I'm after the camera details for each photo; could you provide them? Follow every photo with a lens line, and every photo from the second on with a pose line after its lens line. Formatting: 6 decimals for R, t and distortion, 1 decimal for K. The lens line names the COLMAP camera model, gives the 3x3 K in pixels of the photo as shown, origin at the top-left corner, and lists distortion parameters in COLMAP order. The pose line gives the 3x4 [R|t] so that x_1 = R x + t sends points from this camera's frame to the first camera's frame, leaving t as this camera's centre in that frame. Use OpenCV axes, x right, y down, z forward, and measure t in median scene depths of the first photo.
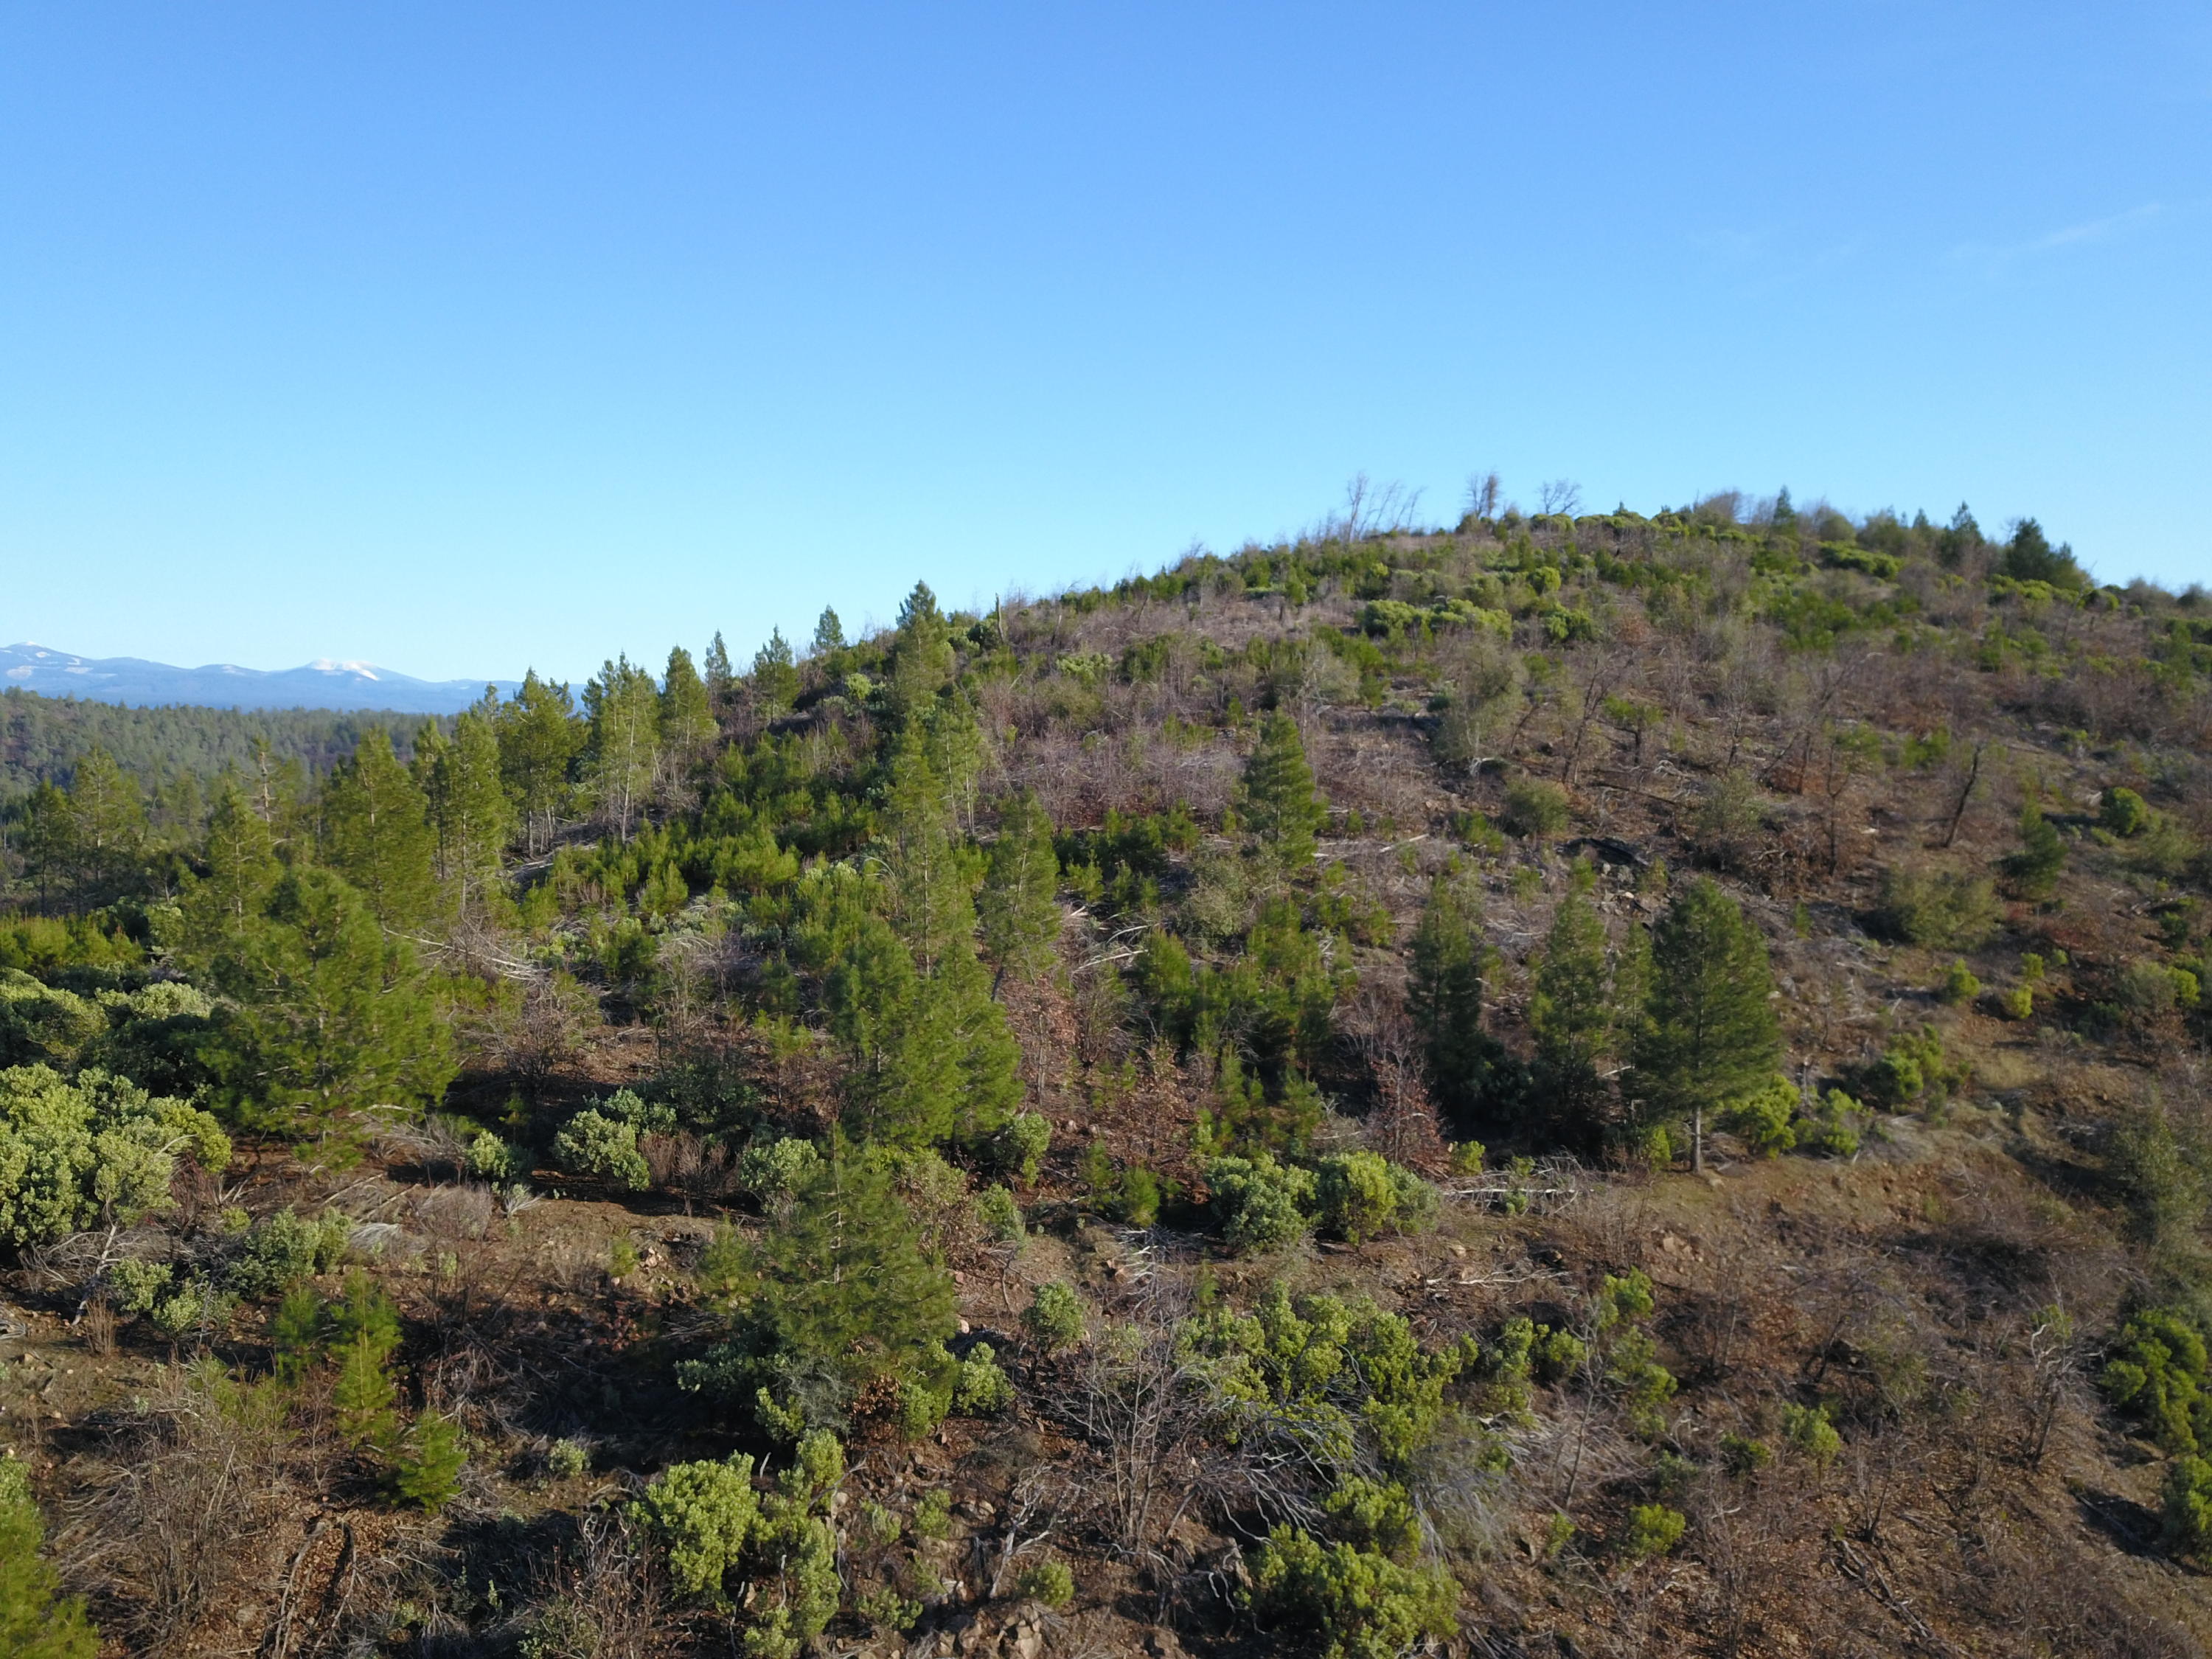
lens RADIAL K [[1618.9, 0, 1106.0], [0, 1618.9, 829.5], [0, 0, 1]] dist [0.015509, -0.010109]
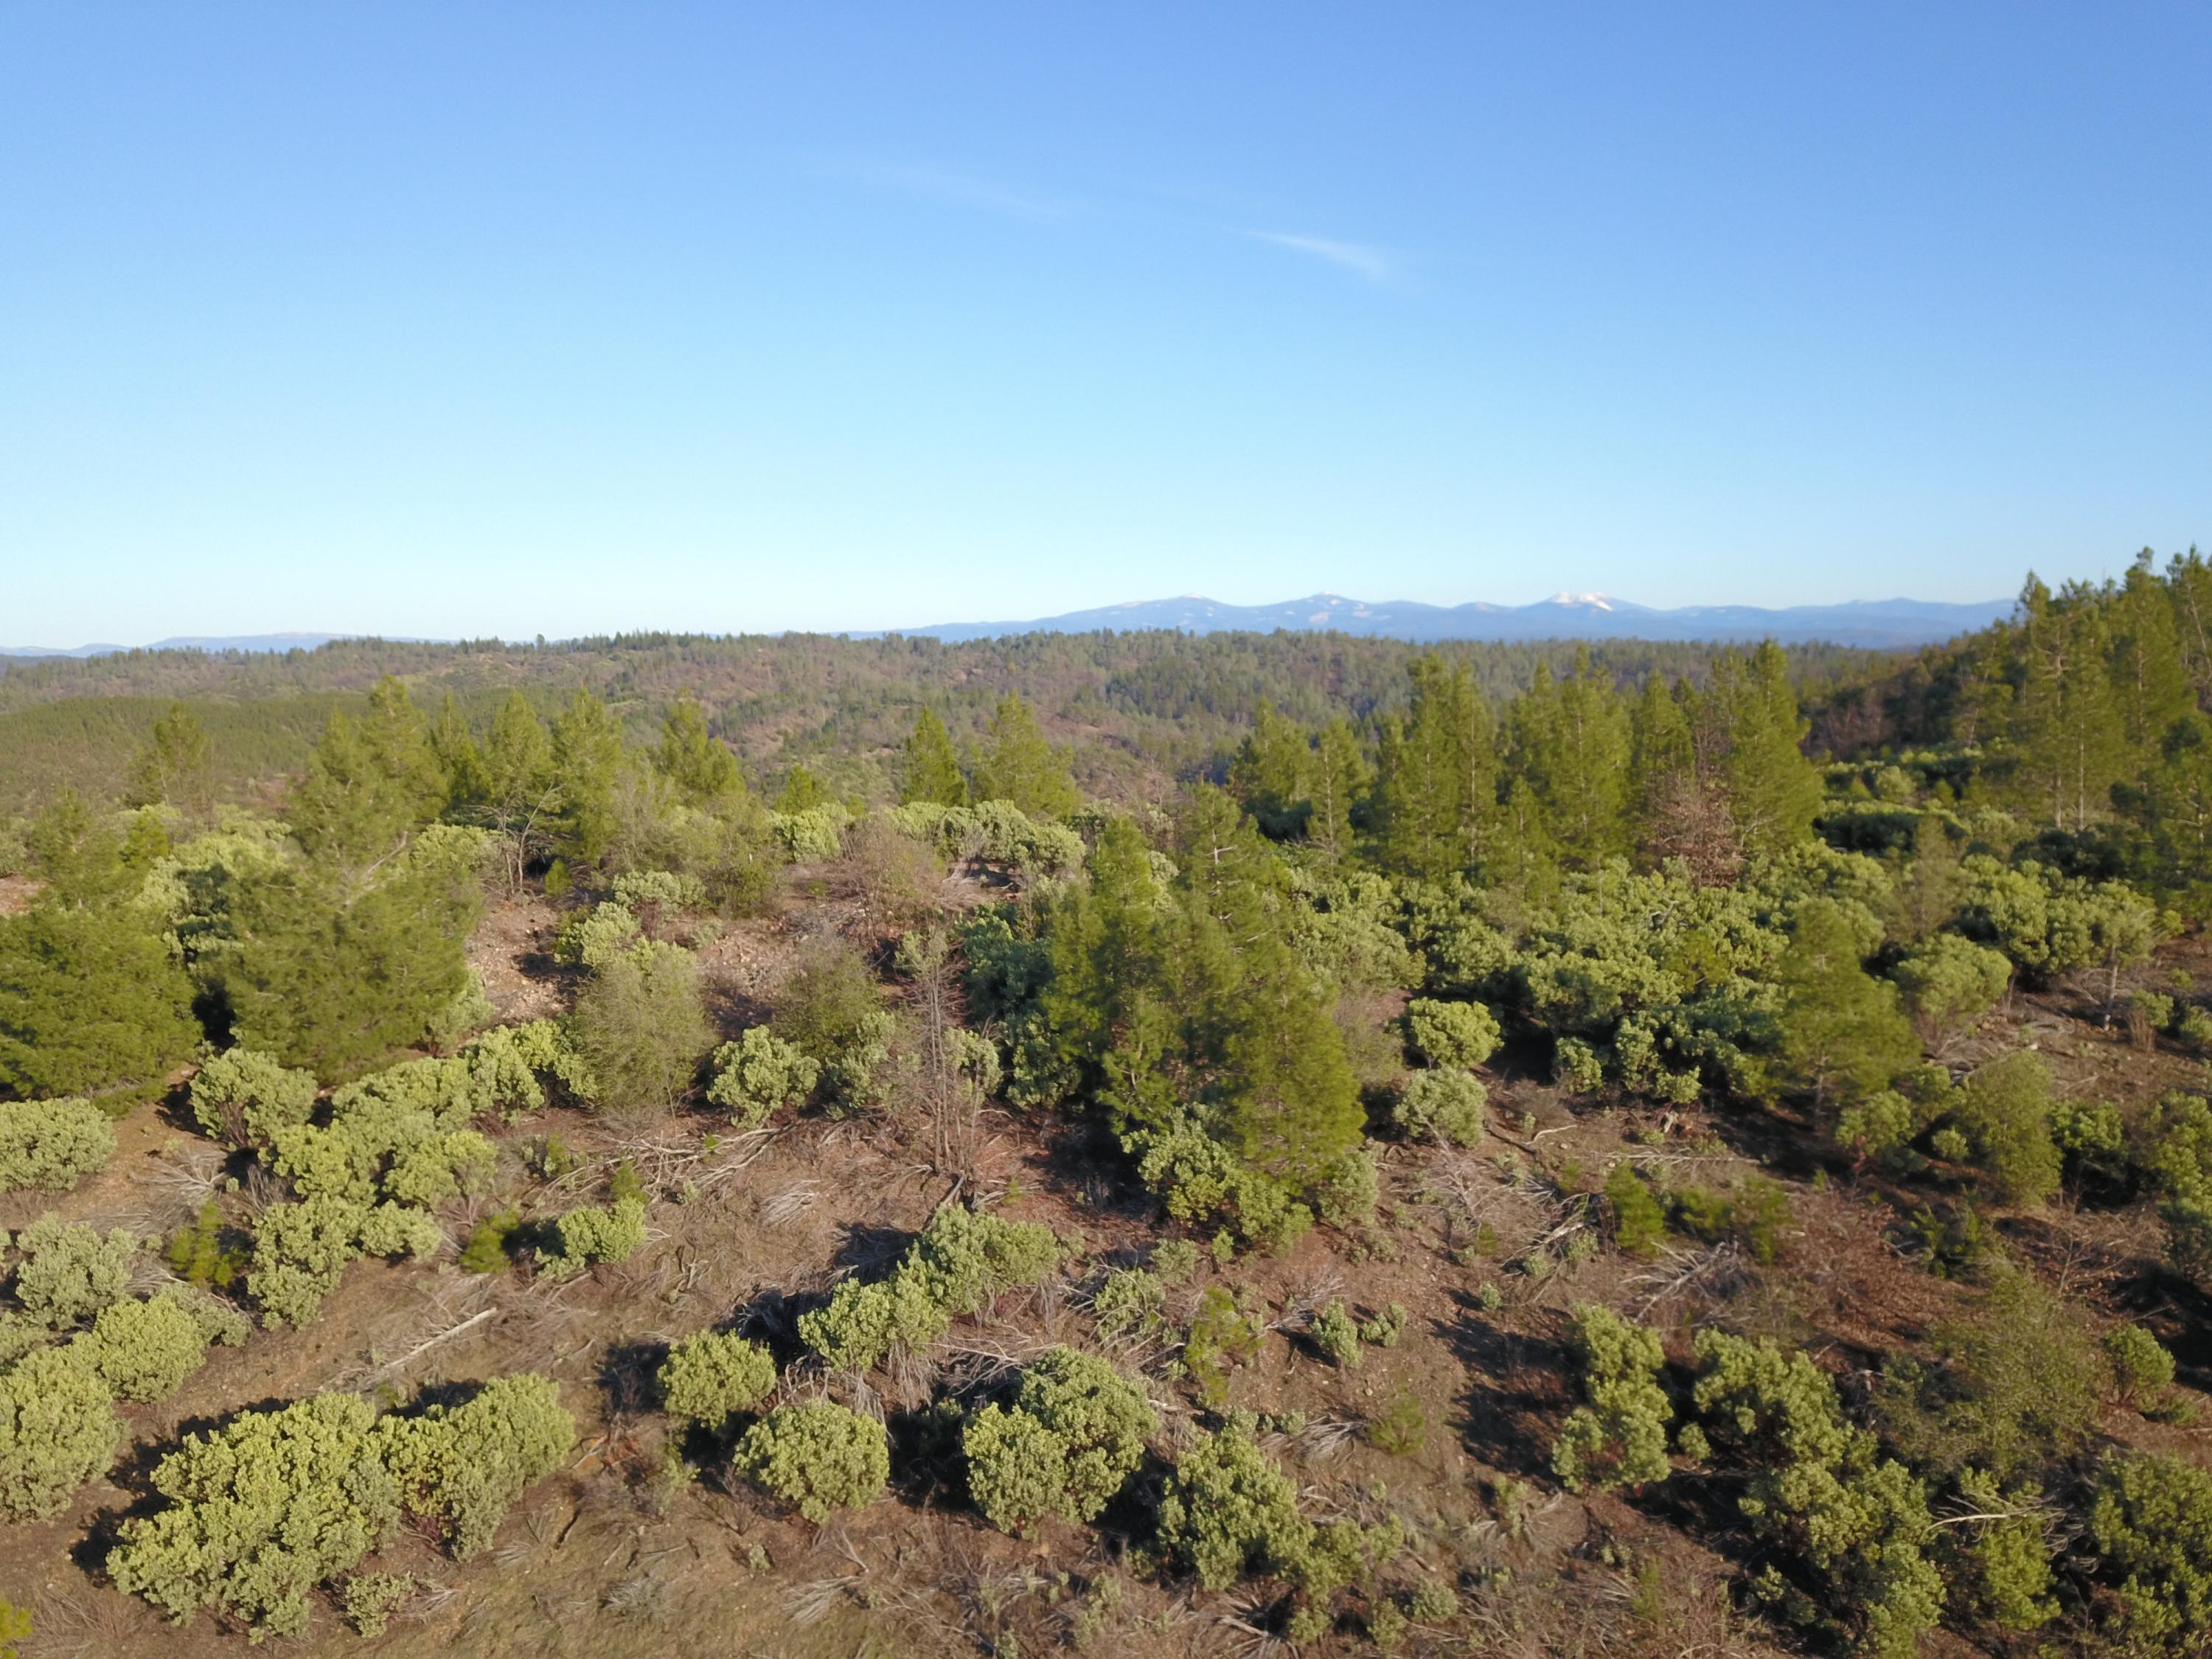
lens RADIAL K [[1706.3, 0, 1112.8], [0, 1706.3, 827.2], [0, 0, 1]] dist [-0.007444, 0.010452]
pose [[0.784037, 0.036220, -0.619656, -0.178449], [-0.014095, 0.999078, 0.040564, 0.037635], [0.620554, -0.023069, 0.783825, -0.289618]]
